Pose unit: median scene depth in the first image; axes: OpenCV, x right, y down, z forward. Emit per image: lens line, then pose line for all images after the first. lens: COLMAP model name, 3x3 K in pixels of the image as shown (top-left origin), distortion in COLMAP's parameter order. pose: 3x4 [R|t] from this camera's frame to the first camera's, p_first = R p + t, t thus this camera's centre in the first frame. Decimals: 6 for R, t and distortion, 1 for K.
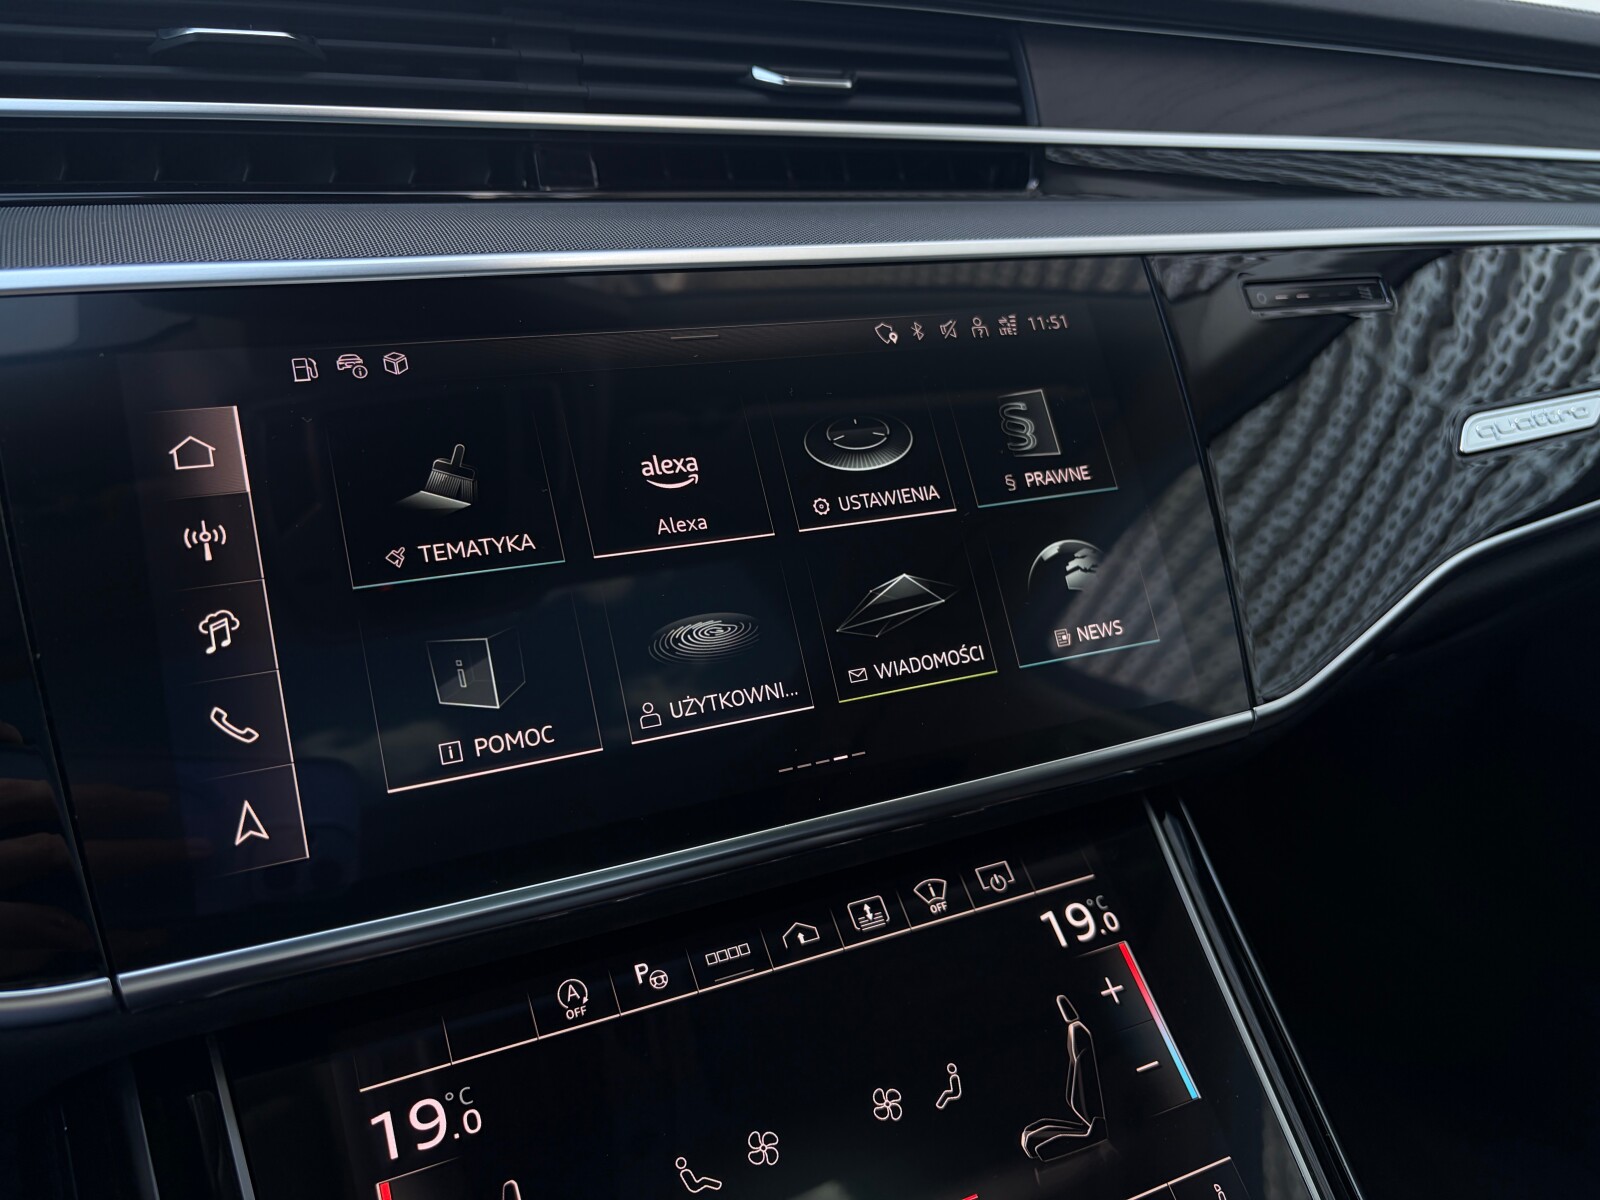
lens RADIAL K [[1253.2, 0, 800.3], [0, 1253.2, 601.5], [0, 0, 1]] dist [0.004673, -0.010748]
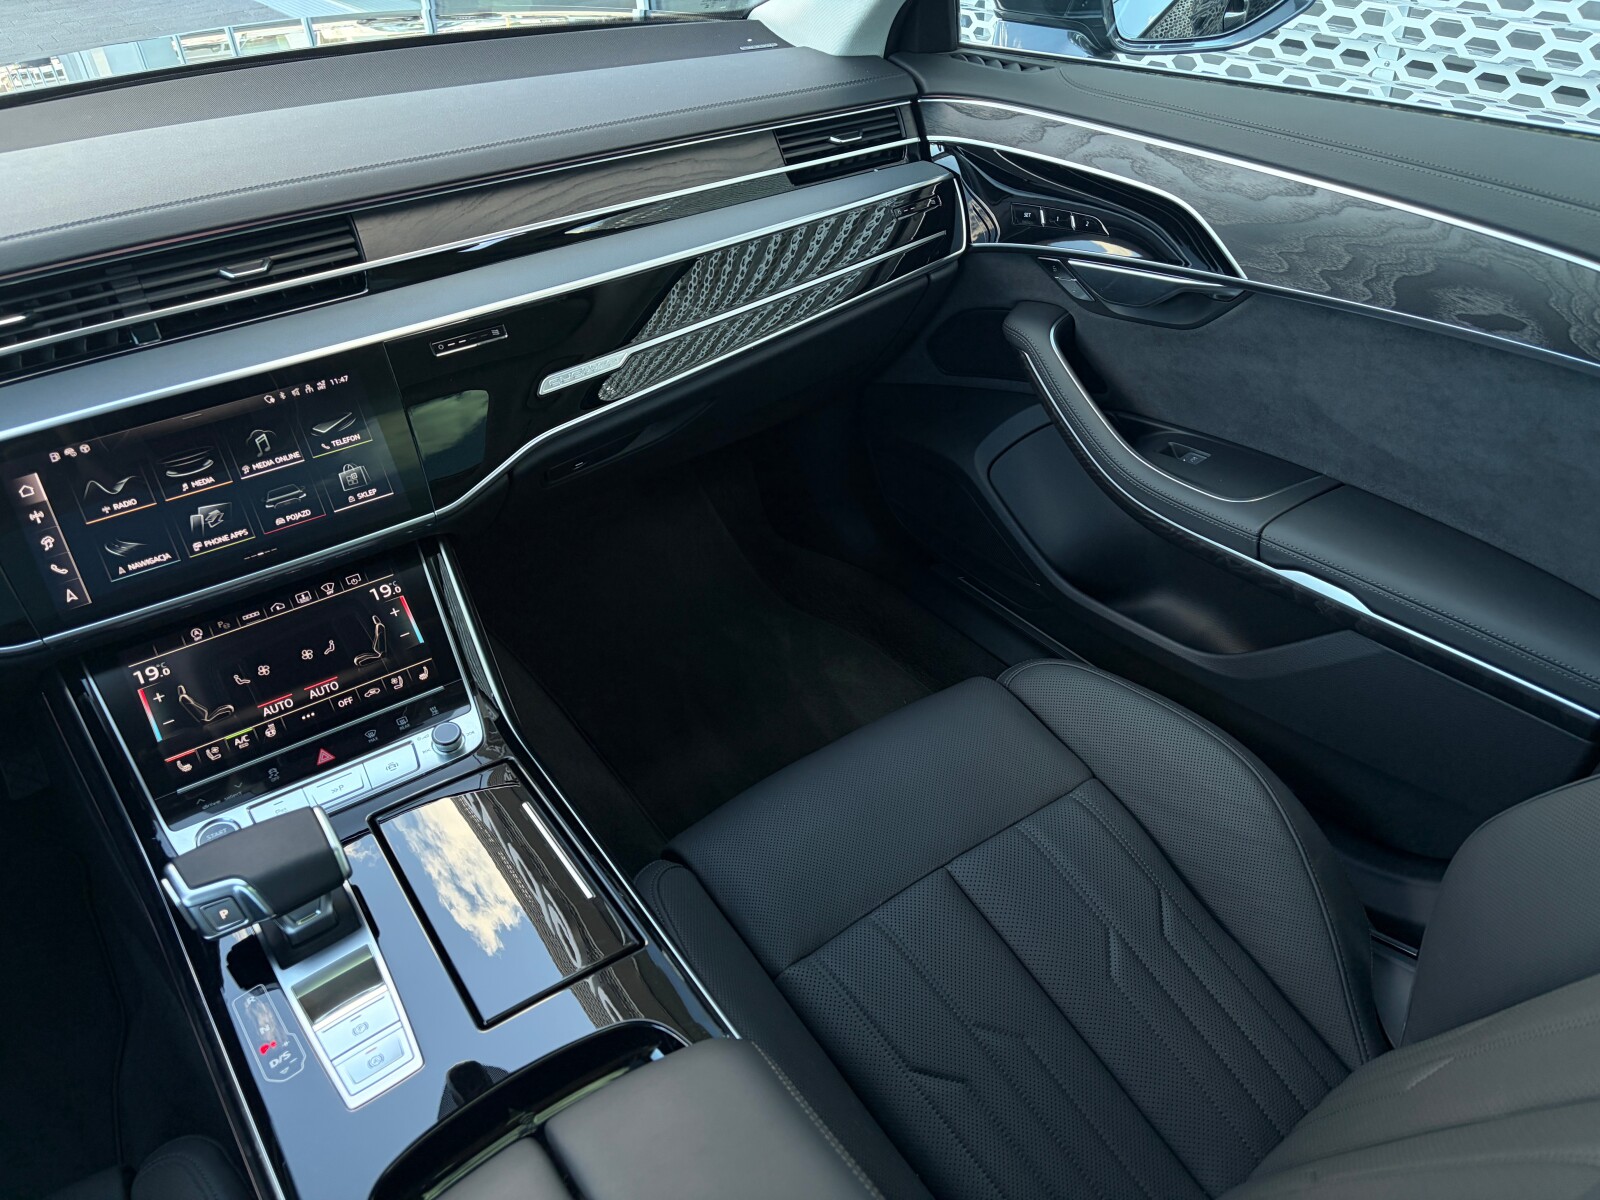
lens RADIAL K [[1208.4, 0, 805.9], [0, 1208.4, 599.0], [0, 0, 1]] dist [0.024288, -0.004426]
pose [[0.992102, -0.118650, 0.040696, 1.144138], [0.104279, 0.960467, 0.258125, -0.375504], [-0.069714, -0.251843, 0.965254, -1.909881]]
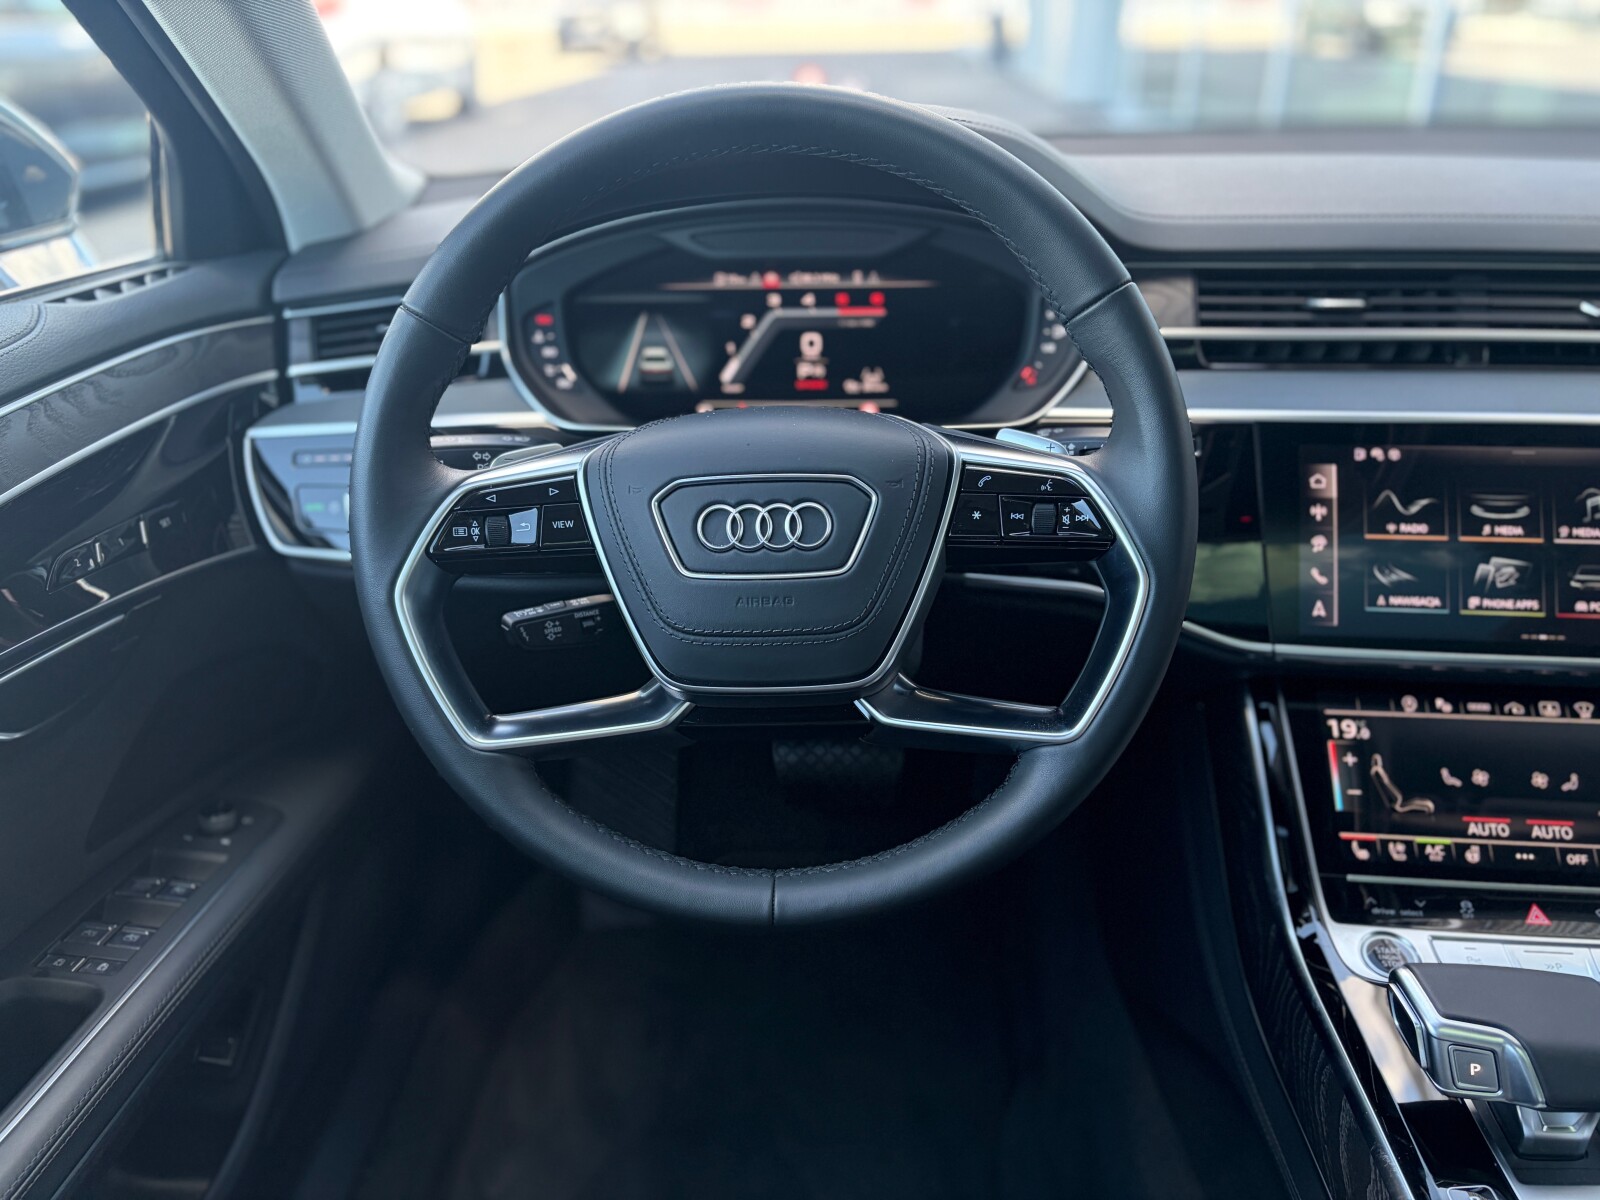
lens RADIAL K [[1214.1, 0, 794.7], [0, 1214.1, 607.6], [0, 0, 1]] dist [0.009375, -0.001300]
pose [[0.835680, 0.204142, -0.509868, -0.001786], [-0.157629, 0.978447, 0.133397, -0.013457], [0.526111, -0.031107, 0.849847, -1.649127]]
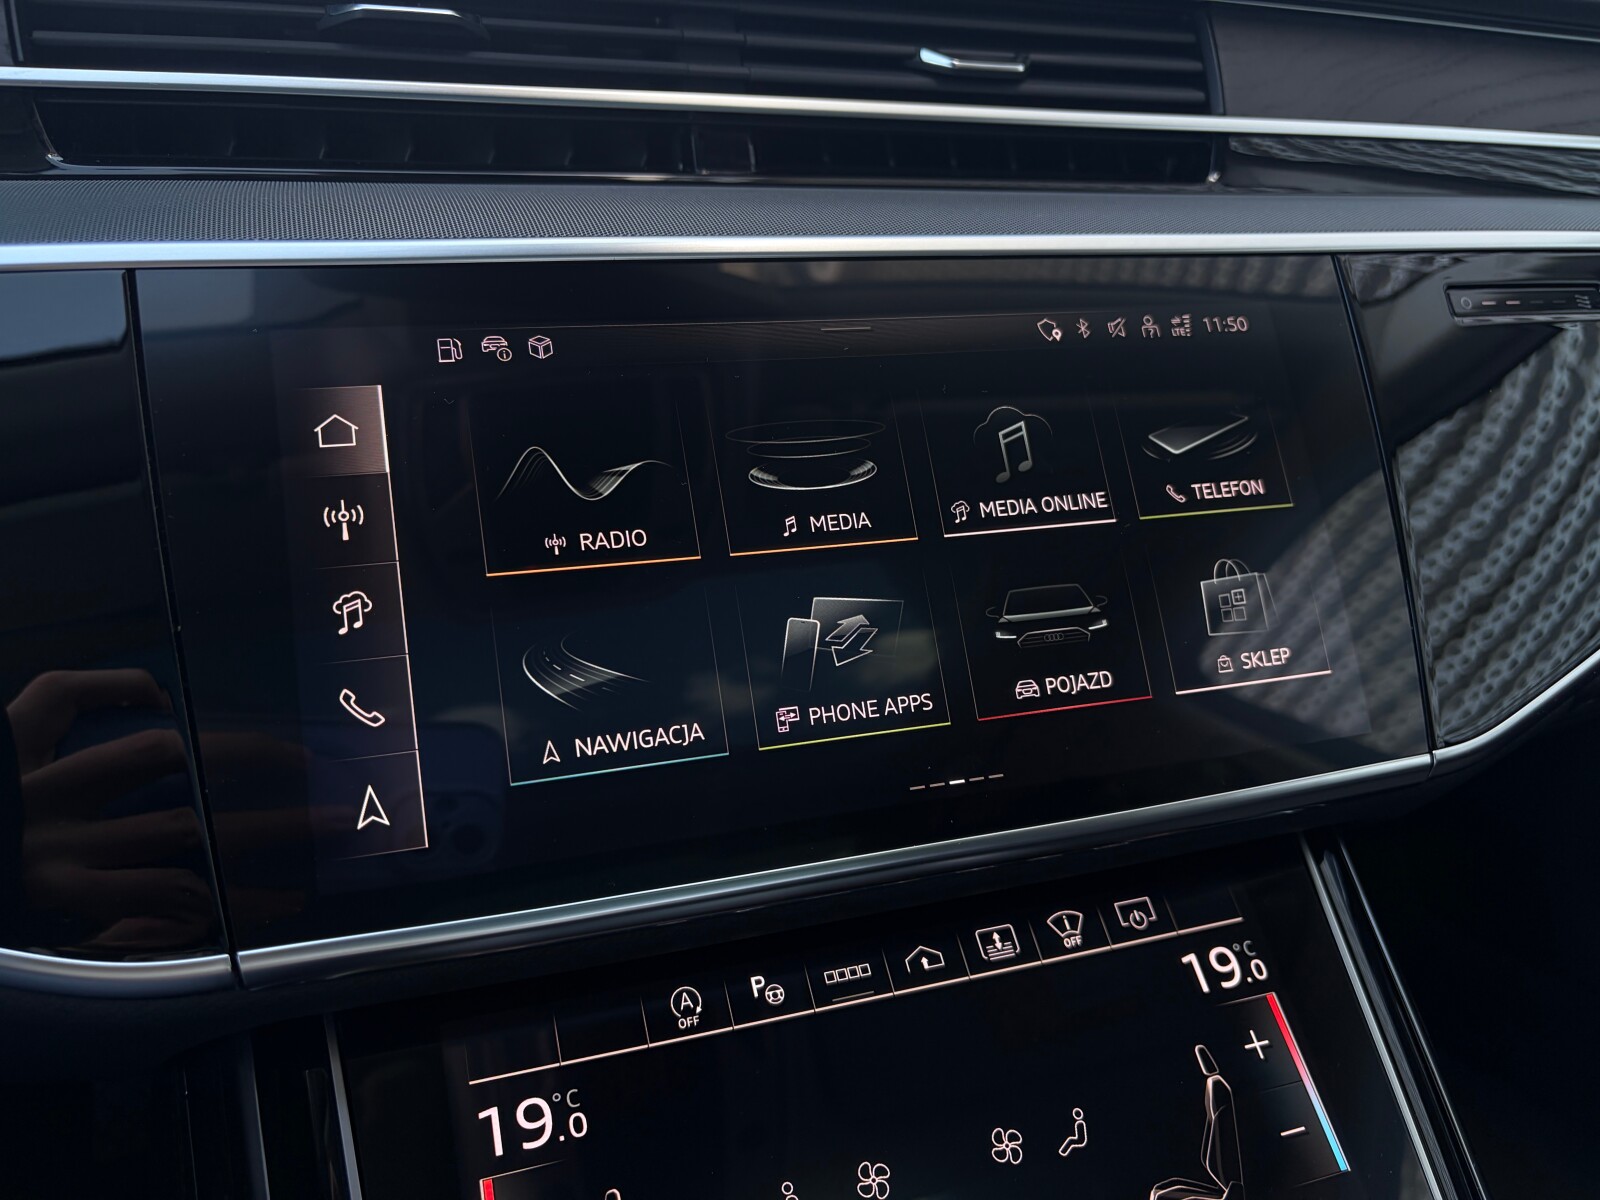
lens RADIAL K [[1249.7, 0, 799.1], [0, 1249.7, 609.3], [0, 0, 1]] dist [-0.009293, 0.000908]
pose [[0.992520, 0.052498, -0.110222, -0.003679], [-0.051268, 0.998587, 0.013965, -0.008328], [0.110800, -0.008210, 0.993809, 0.046679]]
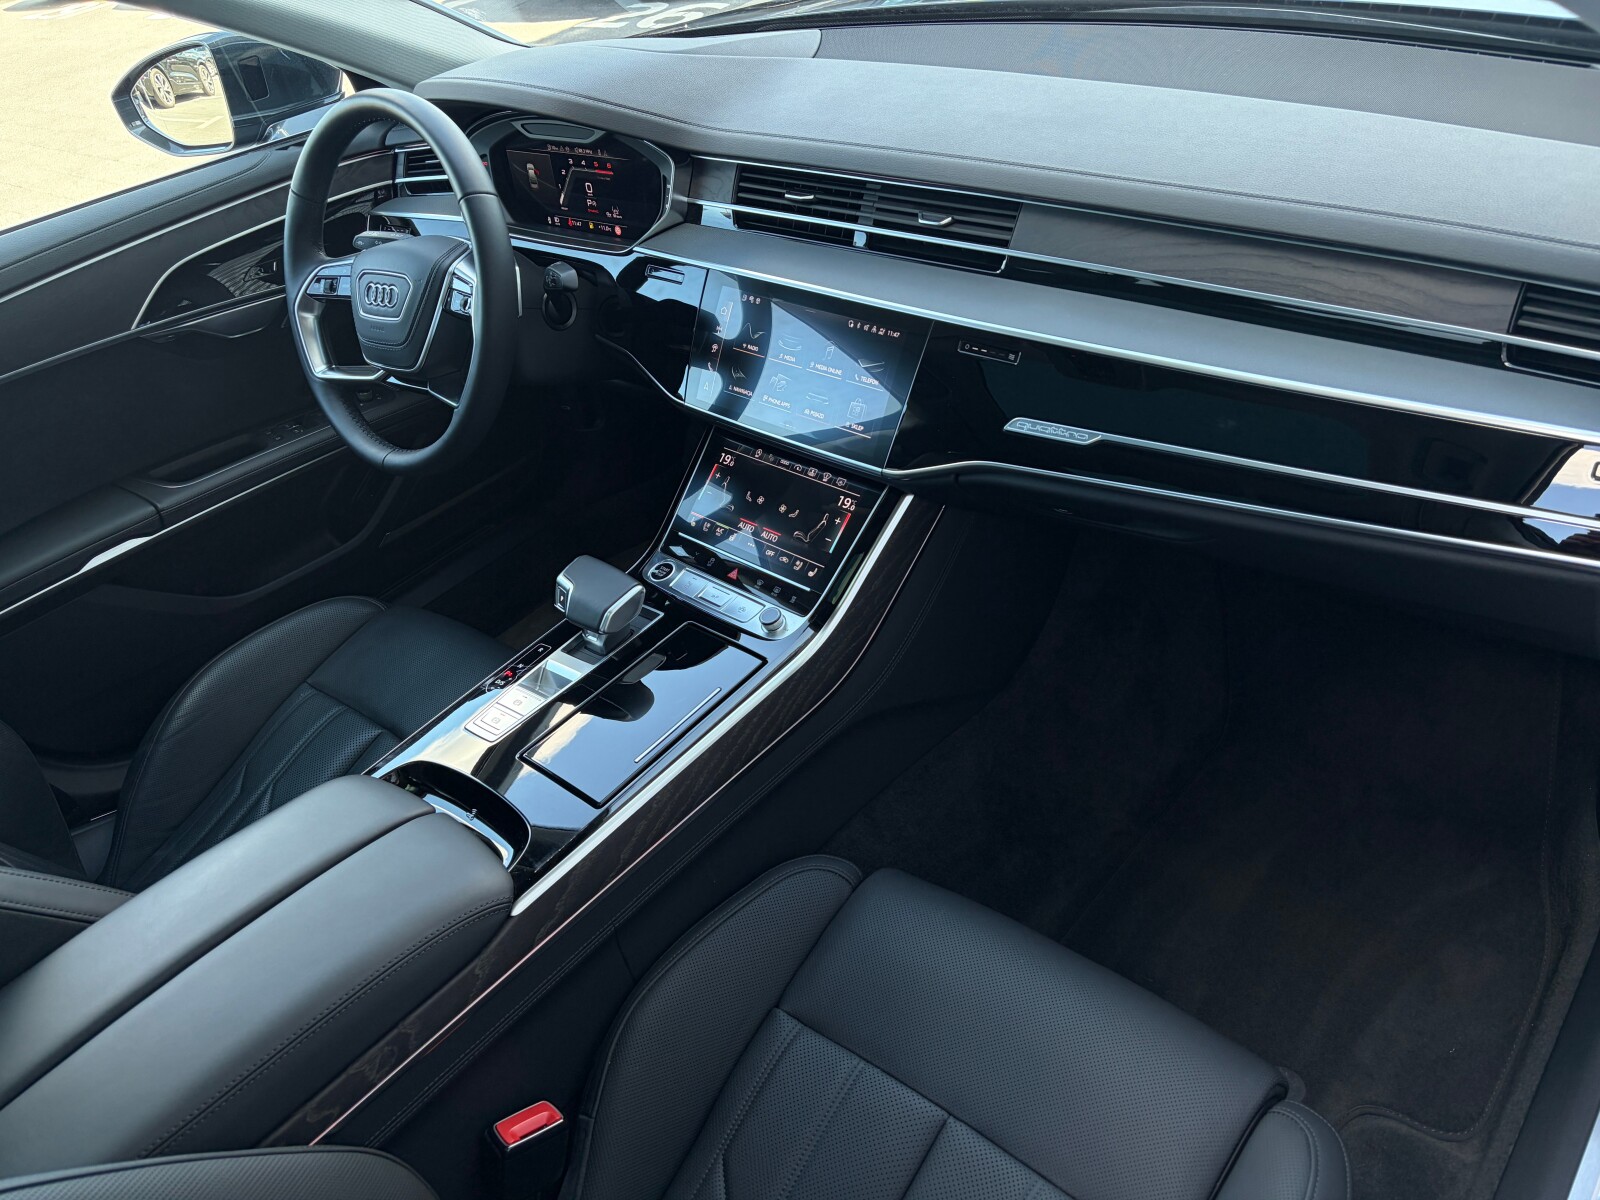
lens RADIAL K [[1172.9, 0, 792.5], [0, 1172.9, 614.2], [0, 0, 1]] dist [0.042816, -0.053312]
pose [[0.335995, 0.514718, -0.788779, 3.135245], [-0.176690, 0.857044, 0.484000, -1.120591], [0.925142, -0.023252, 0.378908, -0.432521]]
